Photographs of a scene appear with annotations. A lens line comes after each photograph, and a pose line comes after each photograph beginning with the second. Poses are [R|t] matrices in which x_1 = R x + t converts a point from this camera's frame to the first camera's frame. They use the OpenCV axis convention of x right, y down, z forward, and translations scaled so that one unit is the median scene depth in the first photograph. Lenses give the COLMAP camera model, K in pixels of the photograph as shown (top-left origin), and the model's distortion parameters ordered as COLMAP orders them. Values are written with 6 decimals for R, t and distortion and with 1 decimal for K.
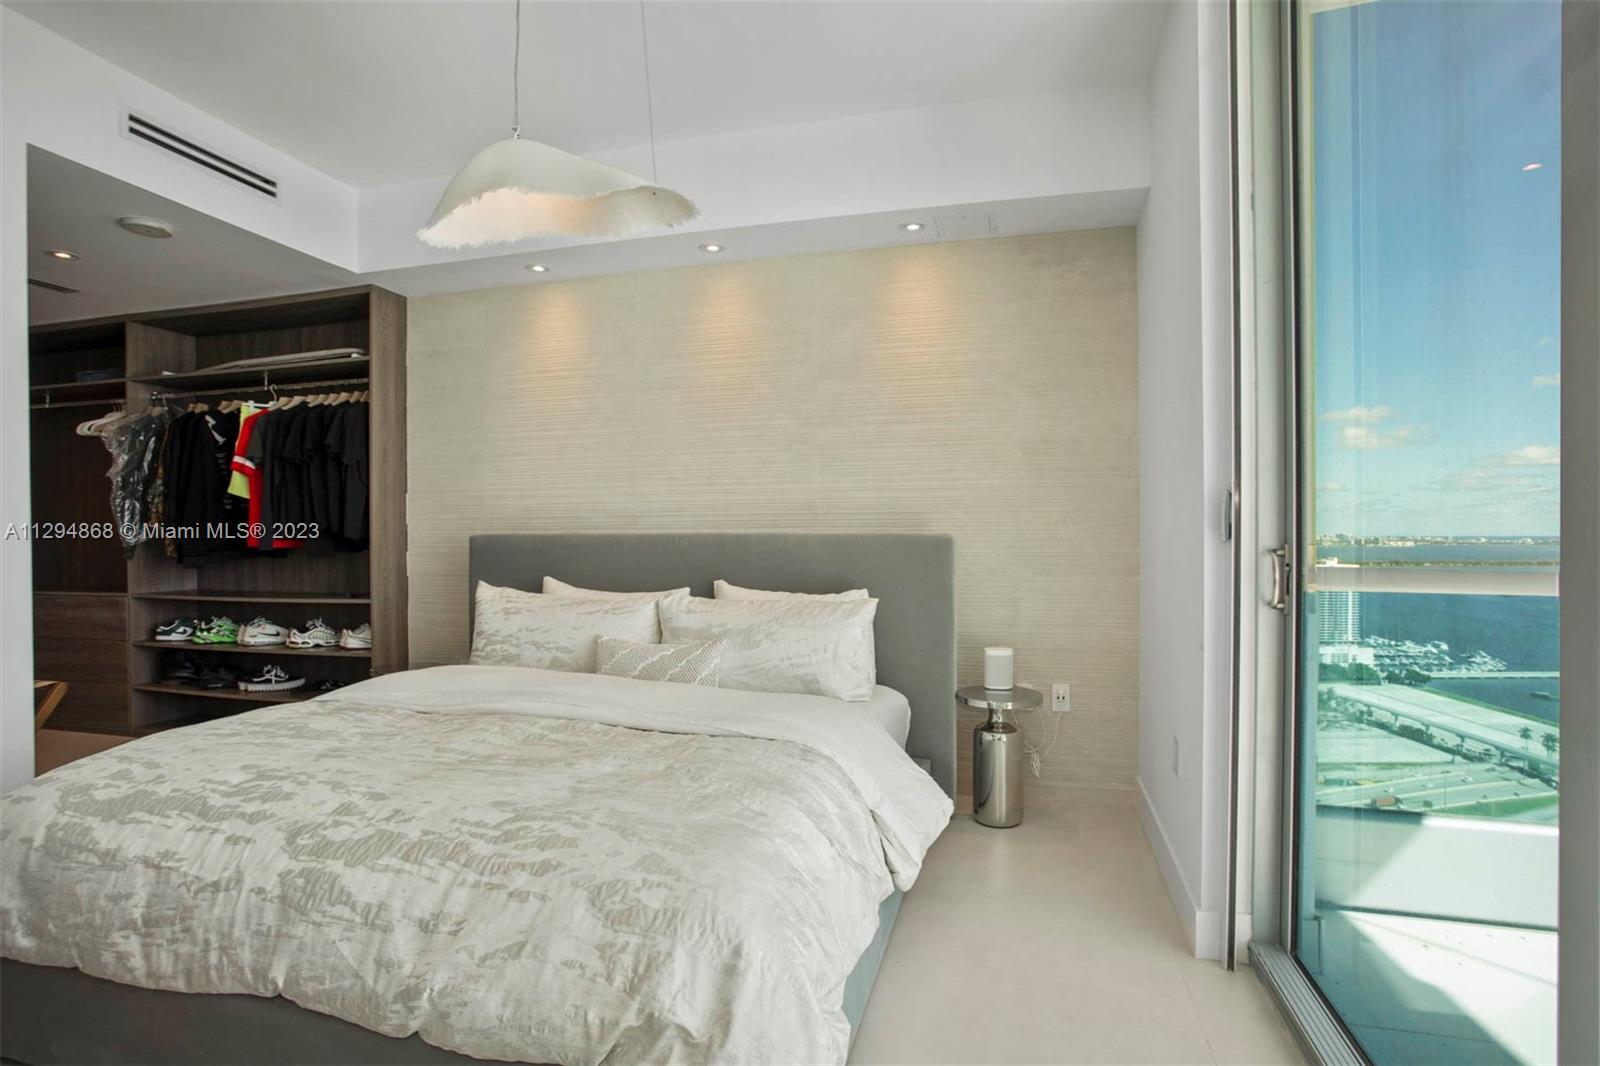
lens RADIAL K [[786.1, 0, 800.0], [0, 786.1, 533.0], [0, 0, 1]] dist [-0.031281, 0.000792]
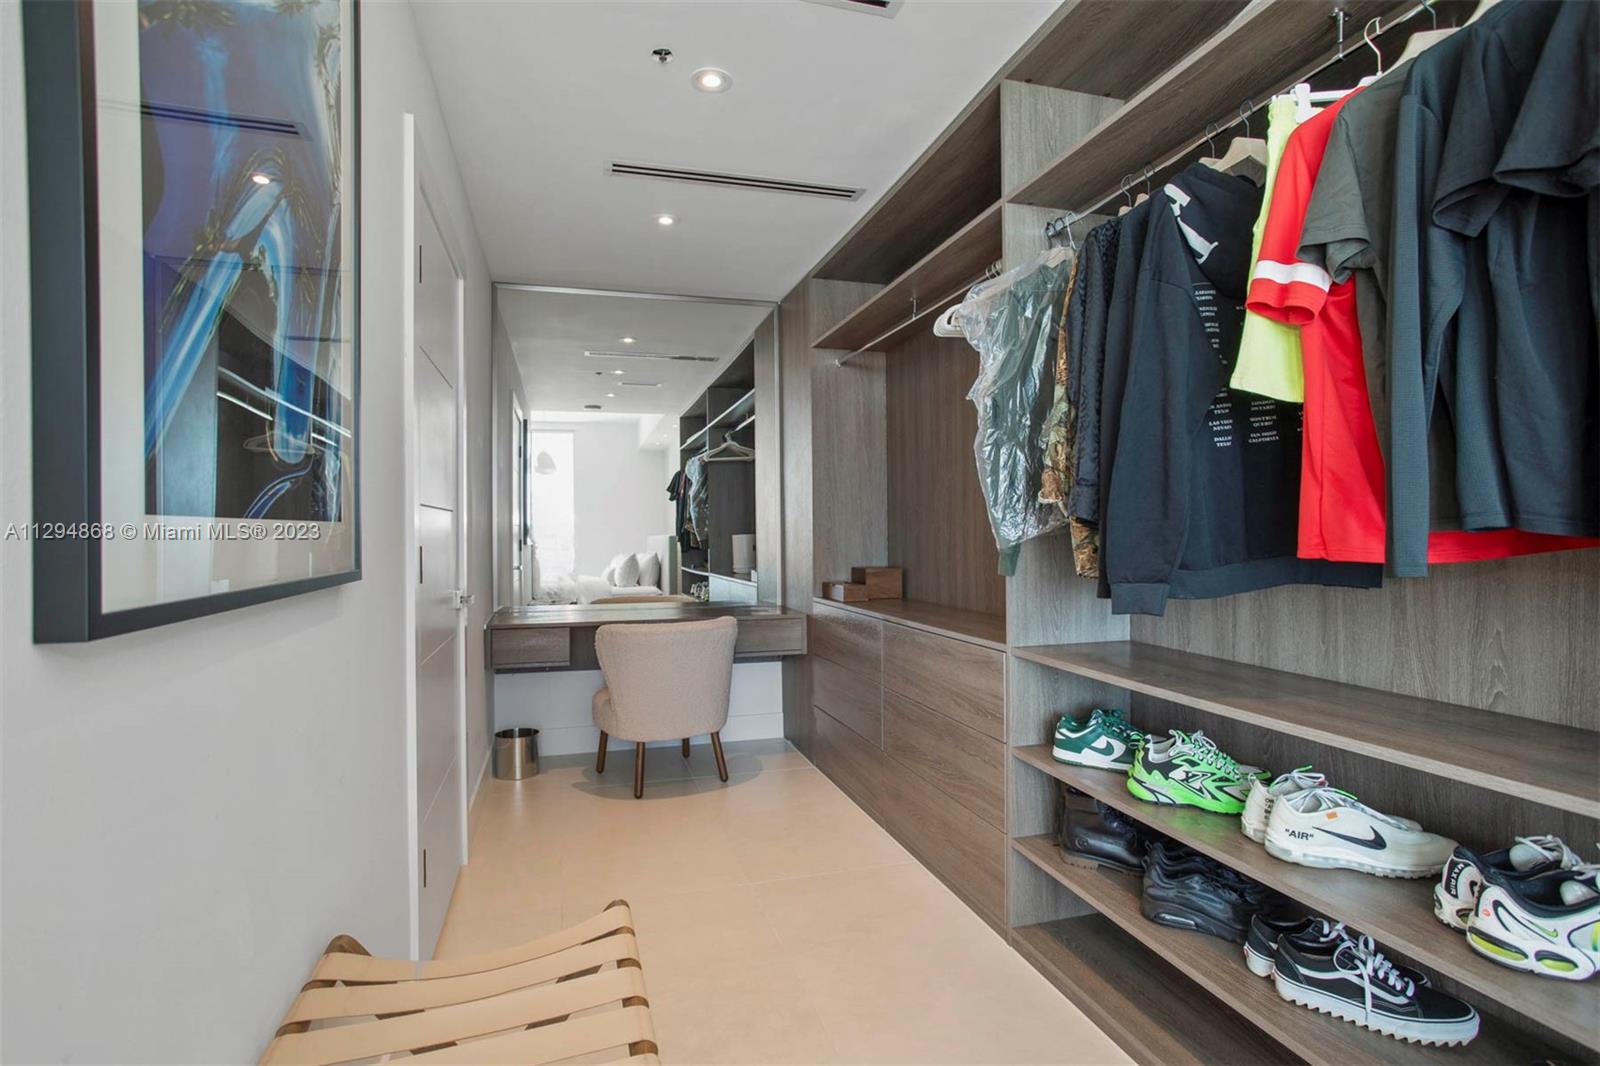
lens RADIAL K [[840.6, 0, 802.9], [0, 840.6, 547.8], [0, 0, 1]] dist [-0.022585, 0.000726]
pose [[0.538148, 0.012469, -0.842758, -0.517698], [0.002366, 0.999864, 0.016305, 0.009109], [0.842847, -0.010768, 0.538045, 0.629501]]
